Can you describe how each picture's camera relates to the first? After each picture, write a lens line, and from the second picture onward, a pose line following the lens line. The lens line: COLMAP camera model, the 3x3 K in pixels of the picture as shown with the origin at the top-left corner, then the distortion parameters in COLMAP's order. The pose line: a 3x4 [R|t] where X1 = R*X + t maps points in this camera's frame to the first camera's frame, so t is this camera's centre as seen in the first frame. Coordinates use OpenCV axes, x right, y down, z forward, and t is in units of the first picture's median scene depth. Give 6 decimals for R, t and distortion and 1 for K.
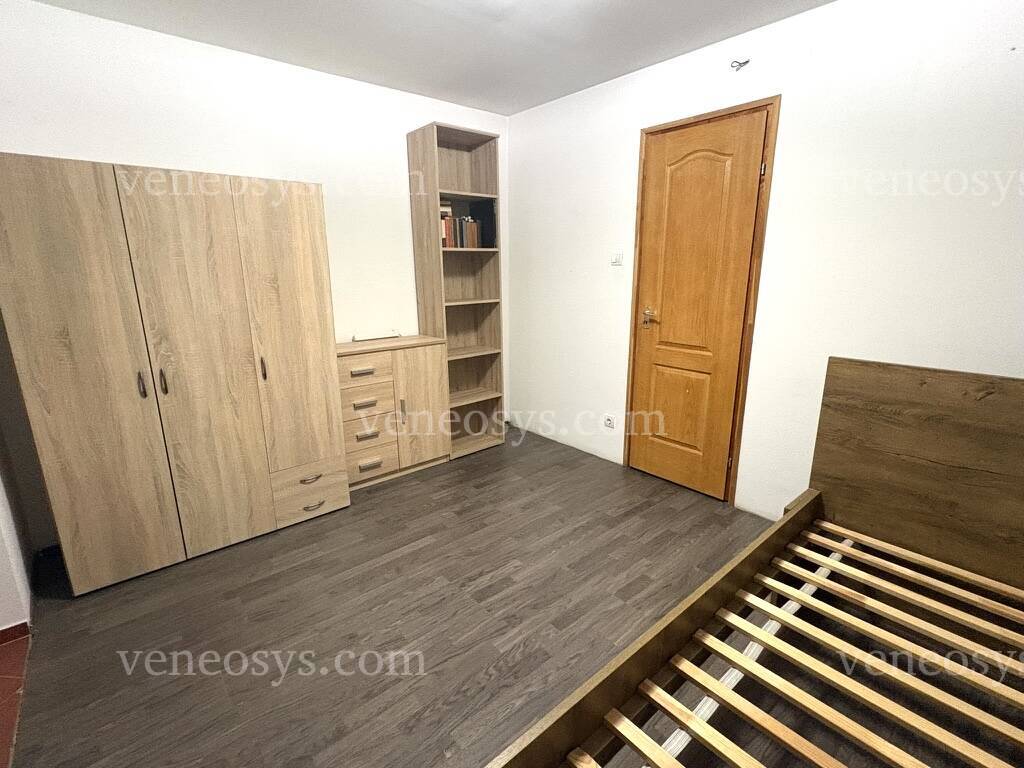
lens RADIAL K [[477.2, 0, 512.0], [0, 477.2, 384.0], [0, 0, 1]] dist [-0.000932, 0.000400]
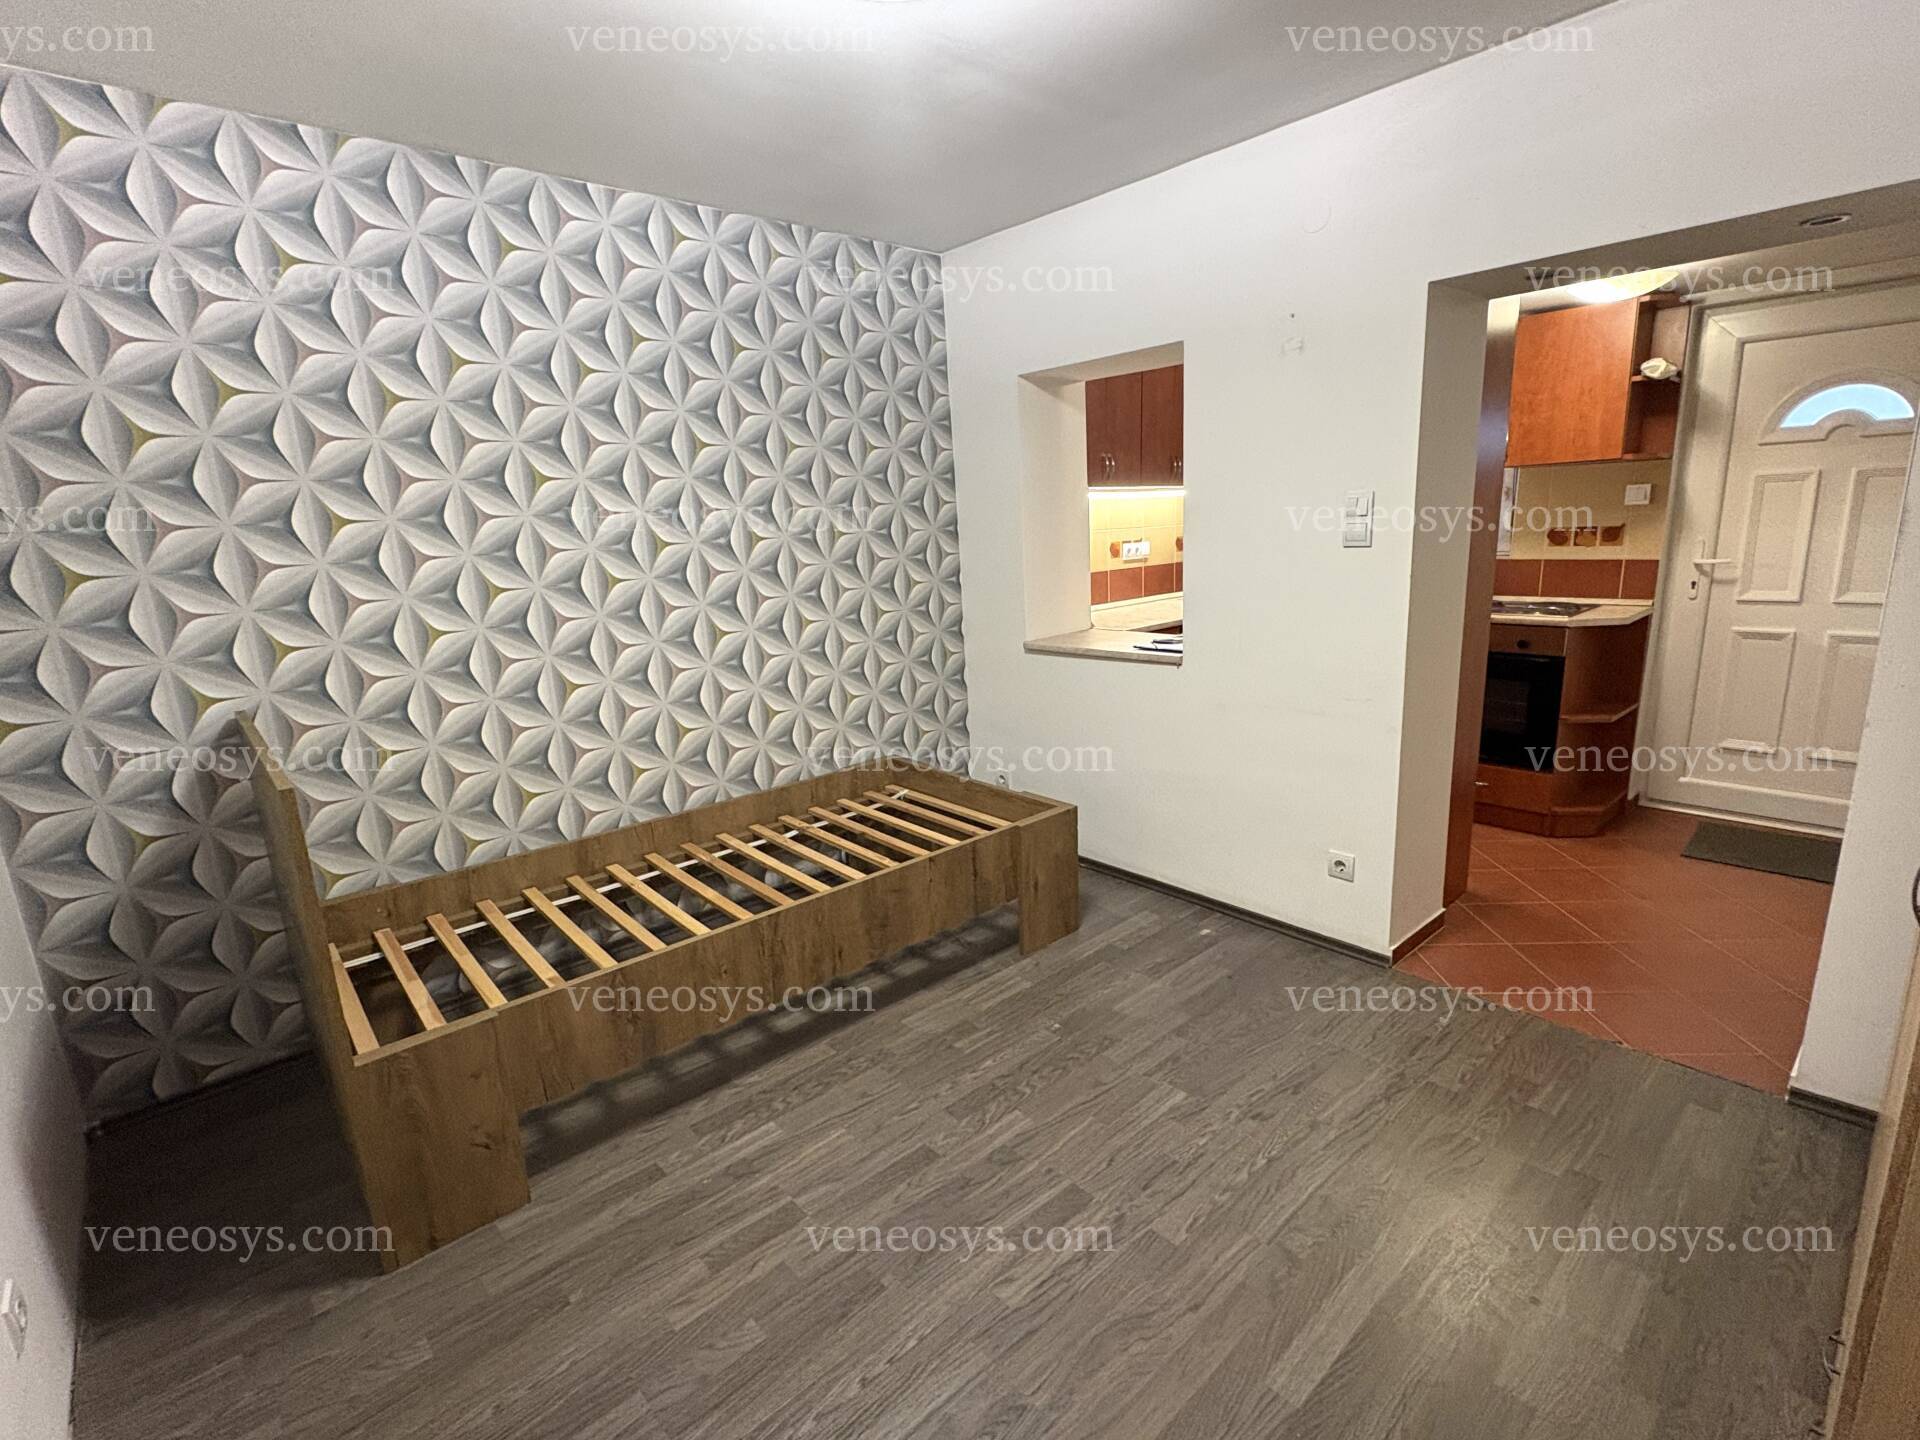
lens RADIAL K [[894.8, 0, 960.0], [0, 894.8, 720.0], [0, 0, 1]] dist [-0.000932, 0.000400]
pose [[-0.998425, 0.053819, -0.015824, 0.033094], [0.040714, 0.889263, 0.455581, -0.343000], [0.038590, 0.454219, -0.890054, 1.269602]]
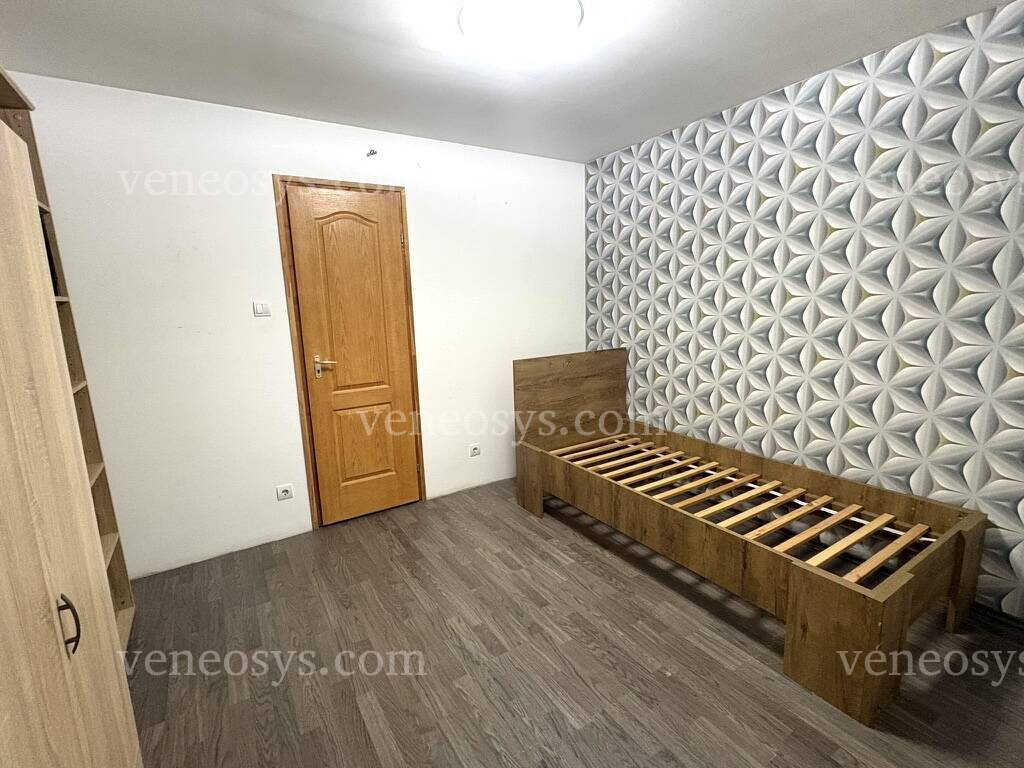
lens RADIAL K [[477.2, 0, 512.0], [0, 477.2, 384.0], [0, 0, 1]] dist [-0.000932, 0.000400]
pose [[0.140431, -0.174039, 0.974674, -0.717955], [0.272523, 0.953198, 0.130939, -0.145191], [-0.951846, 0.247233, 0.181288, 0.527252]]
